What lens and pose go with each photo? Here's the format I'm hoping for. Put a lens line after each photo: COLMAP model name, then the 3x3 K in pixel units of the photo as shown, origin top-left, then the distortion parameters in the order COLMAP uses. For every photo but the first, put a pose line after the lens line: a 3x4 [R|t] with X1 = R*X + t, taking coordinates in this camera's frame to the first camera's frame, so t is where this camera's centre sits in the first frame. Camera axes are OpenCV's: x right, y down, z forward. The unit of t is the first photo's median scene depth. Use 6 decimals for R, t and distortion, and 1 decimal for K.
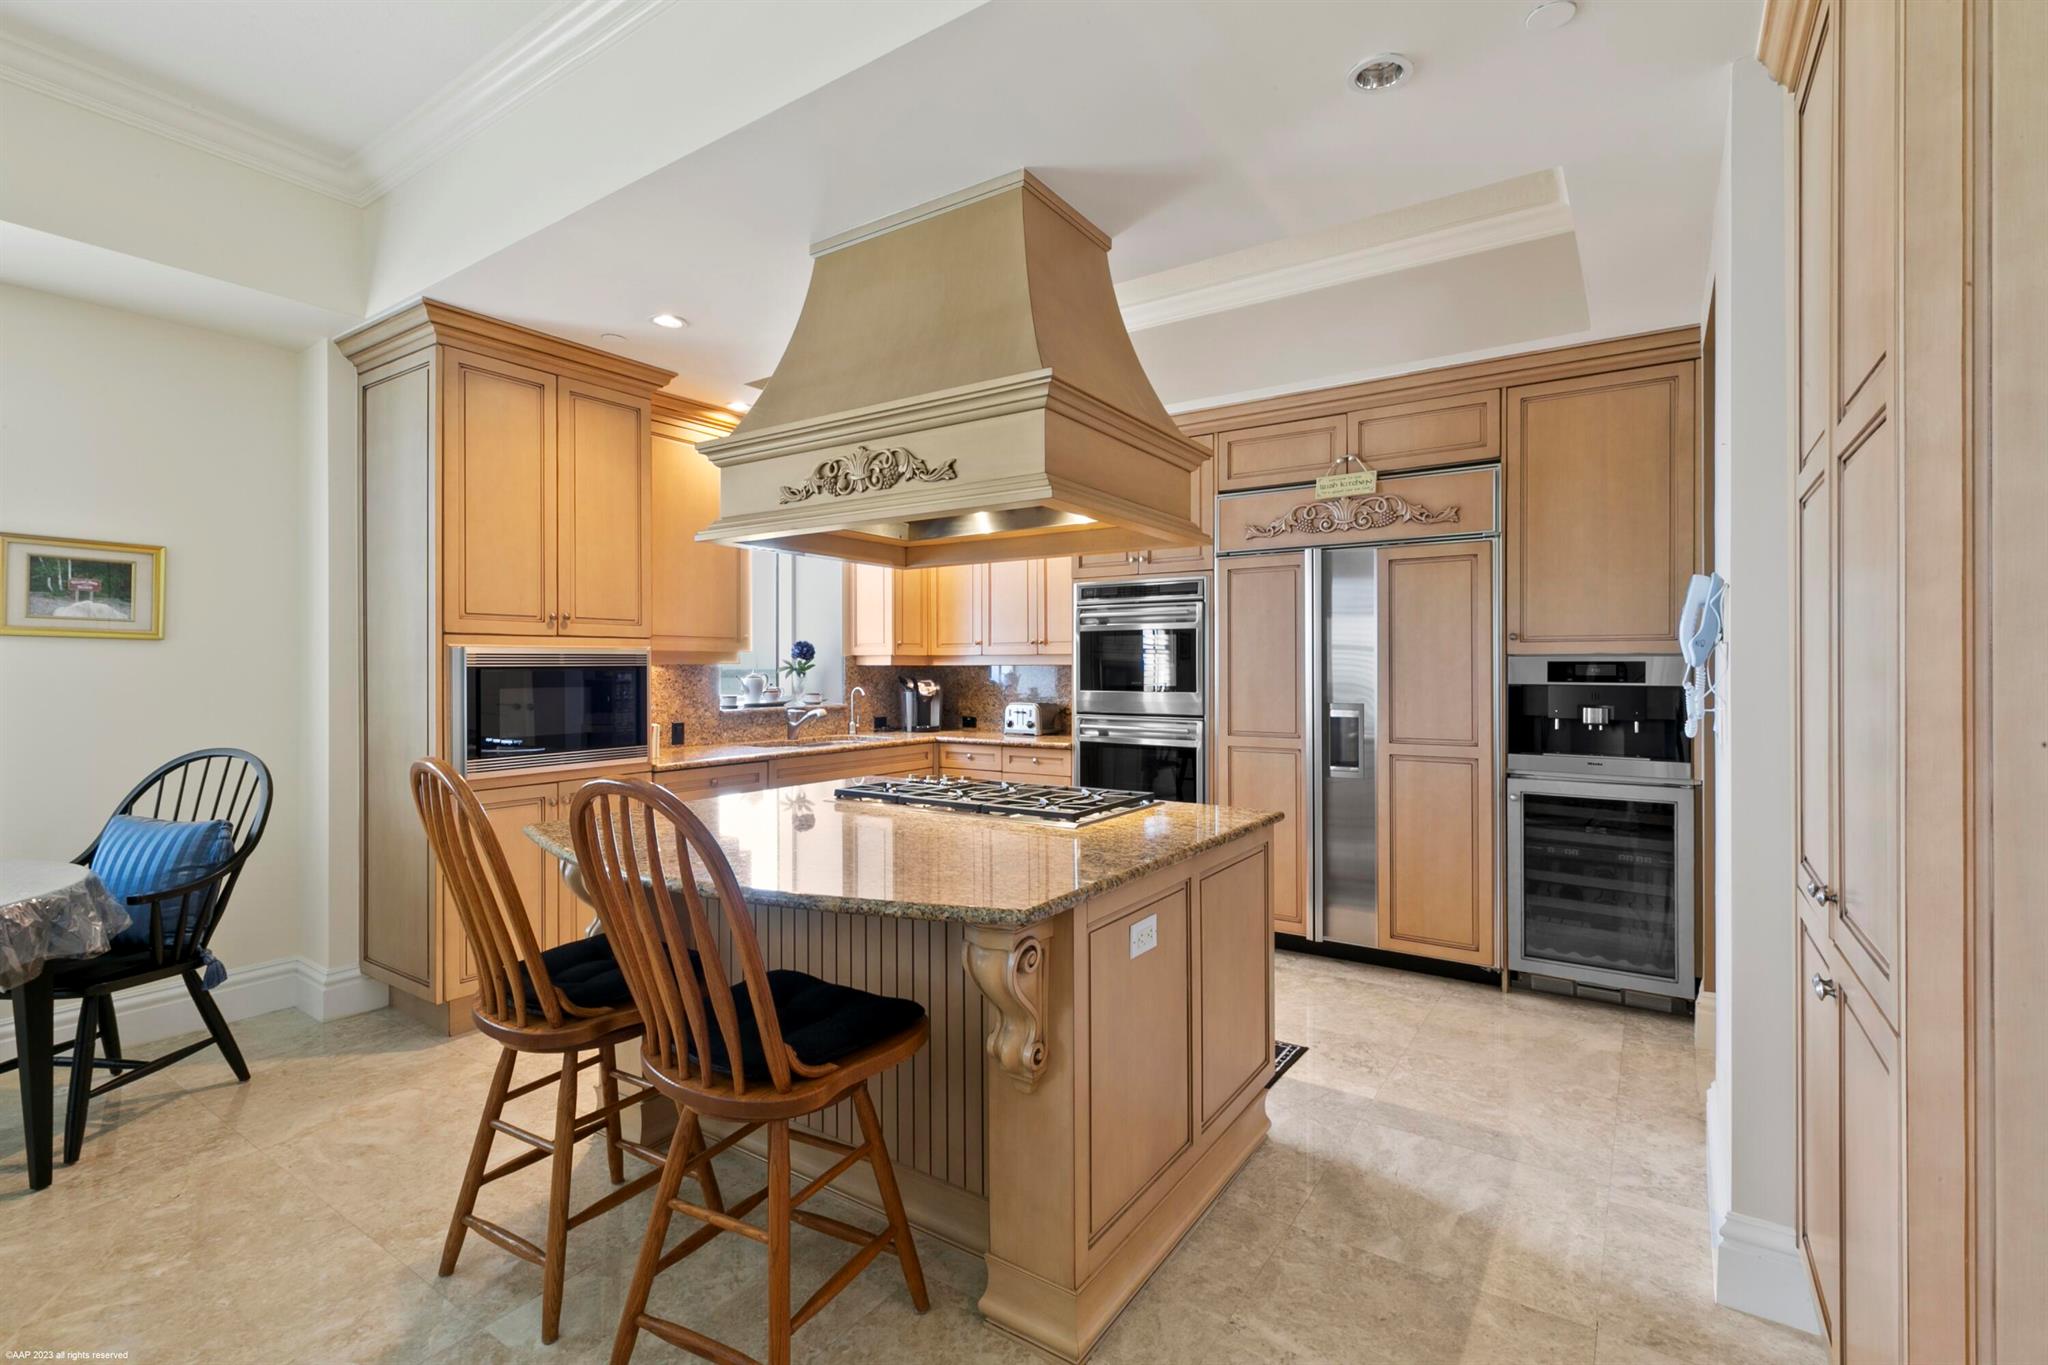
lens RADIAL K [[920.4, 0, 1018.0], [0, 920.4, 674.0], [0, 0, 1]] dist [0.000598, 0.000441]
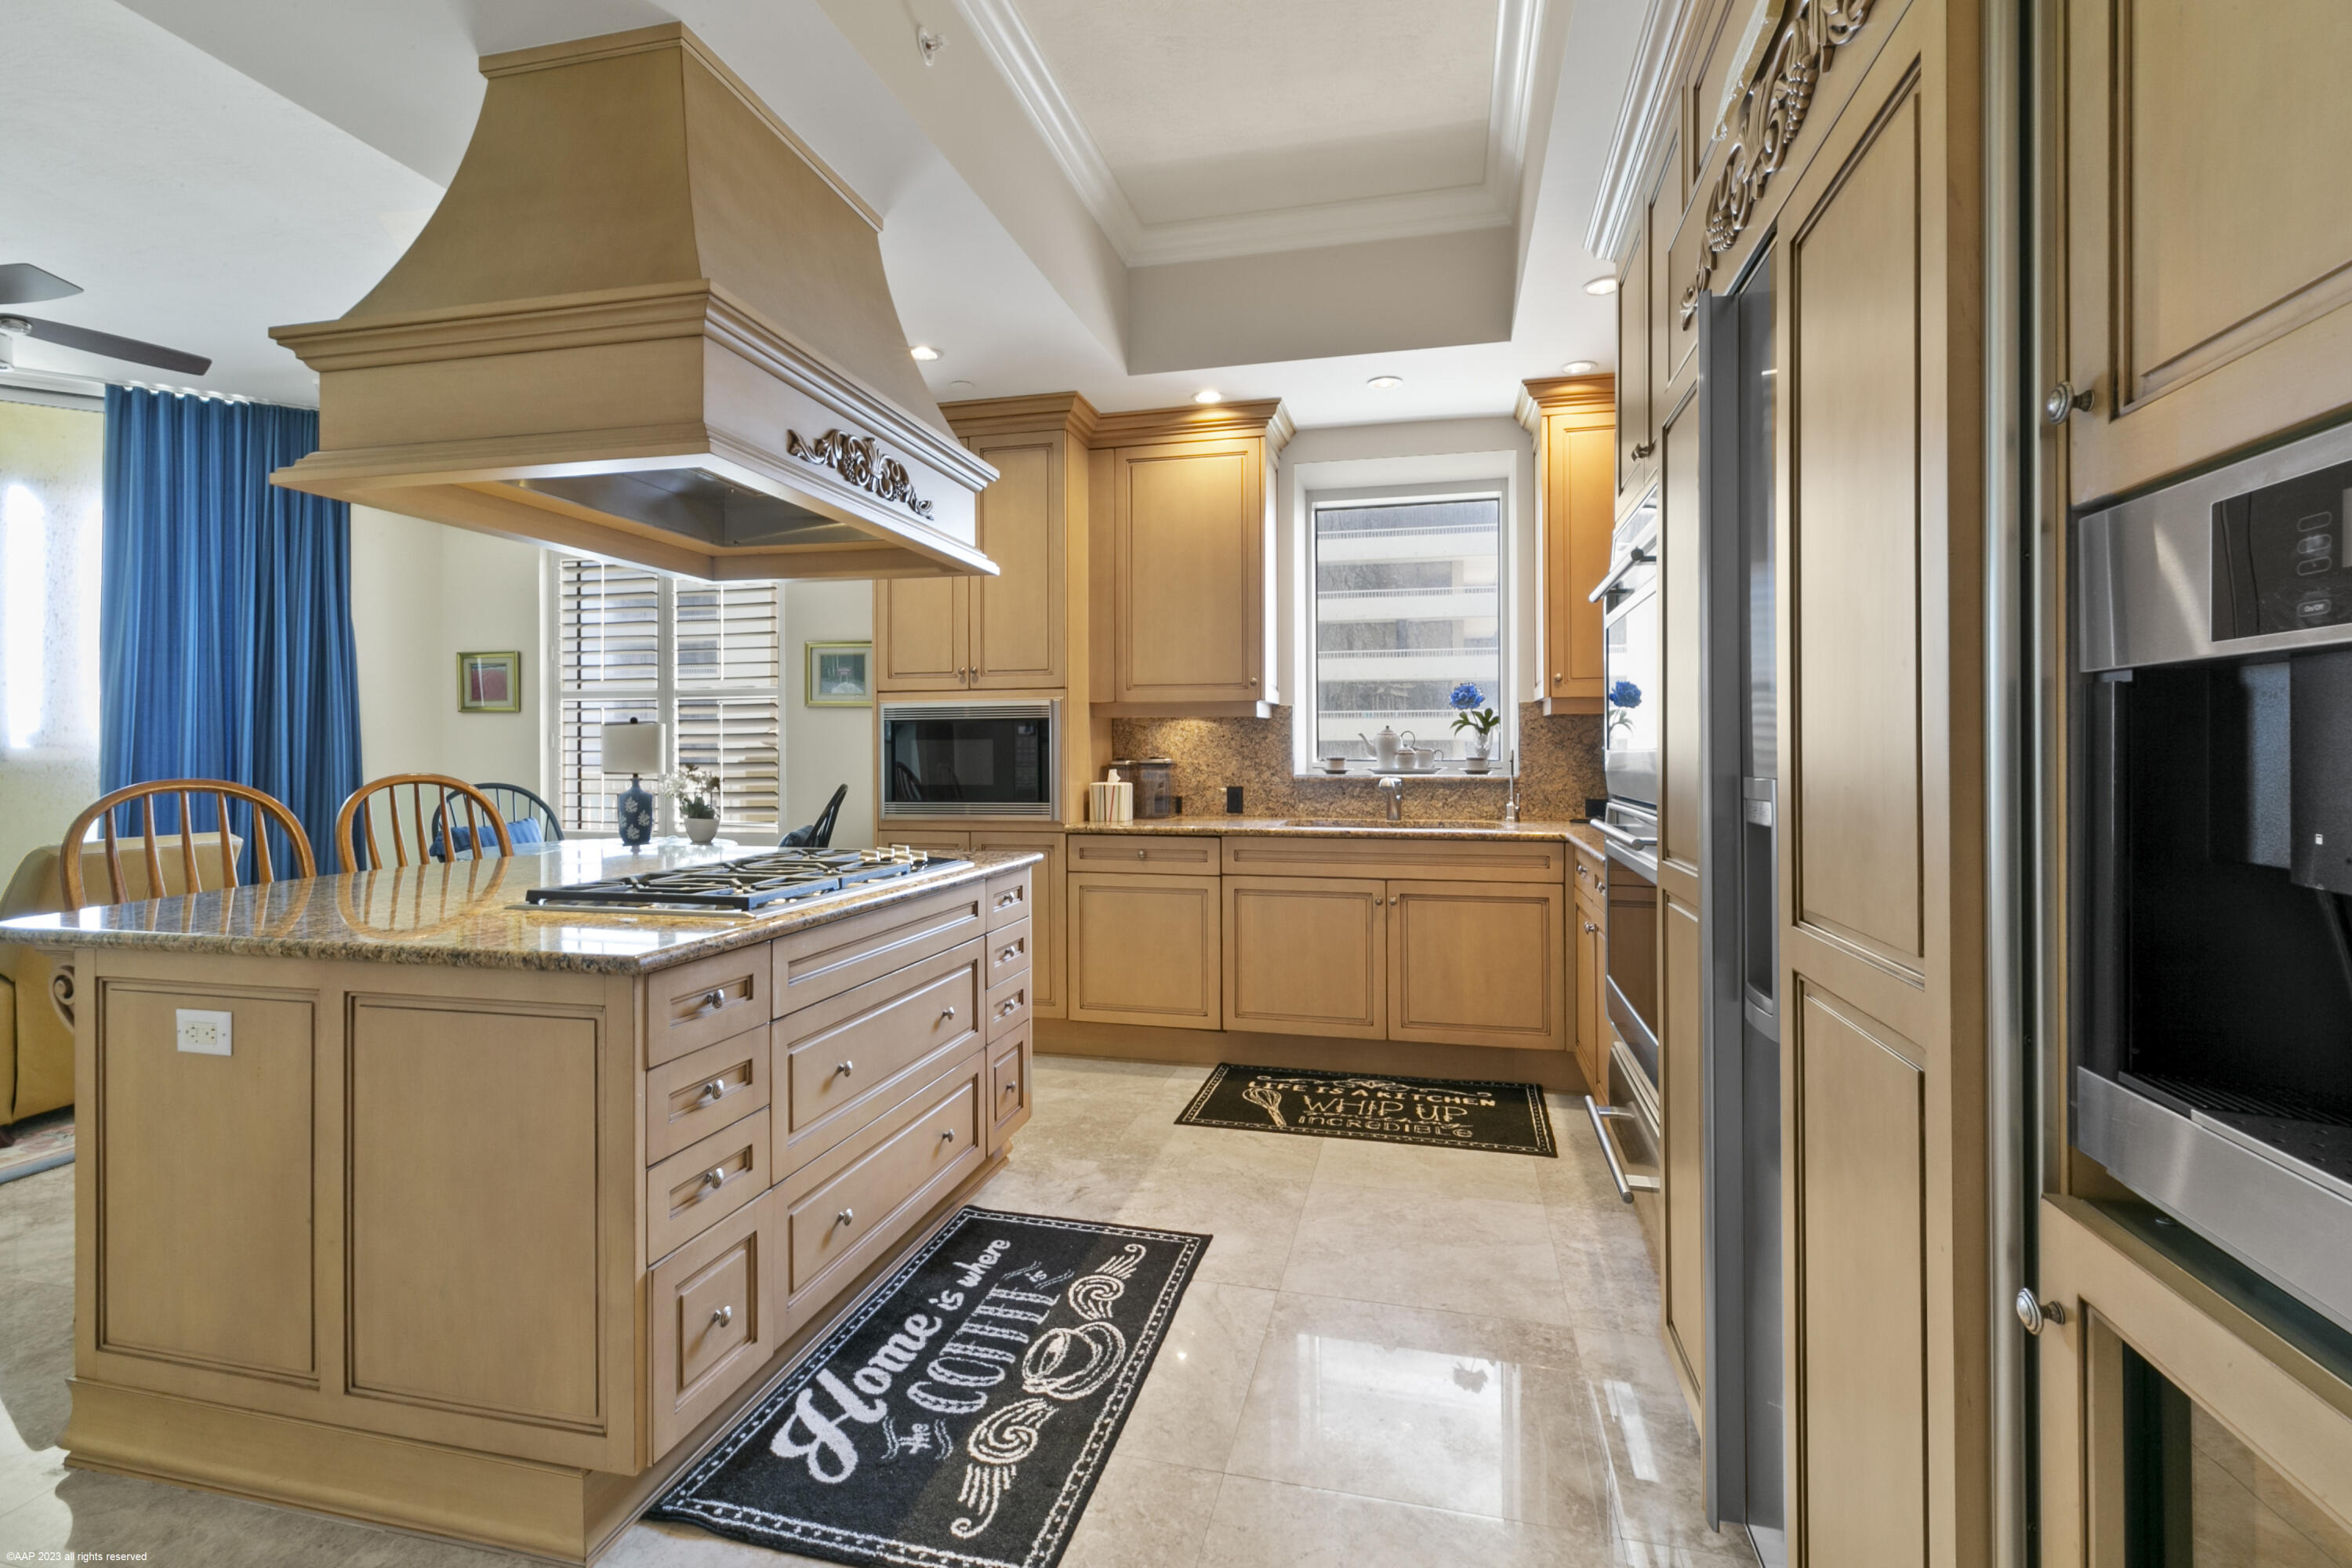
lens RADIAL K [[1057.0, 0, 1187.8], [0, 1057.0, 751.2], [0, 0, 1]] dist [0.000598, 0.000441]
pose [[0.355026, 0.000348, -0.934856, 0.670187], [-0.004293, 0.999990, -0.001258, 0.027031], [0.934846, 0.004460, 0.355024, 0.779431]]
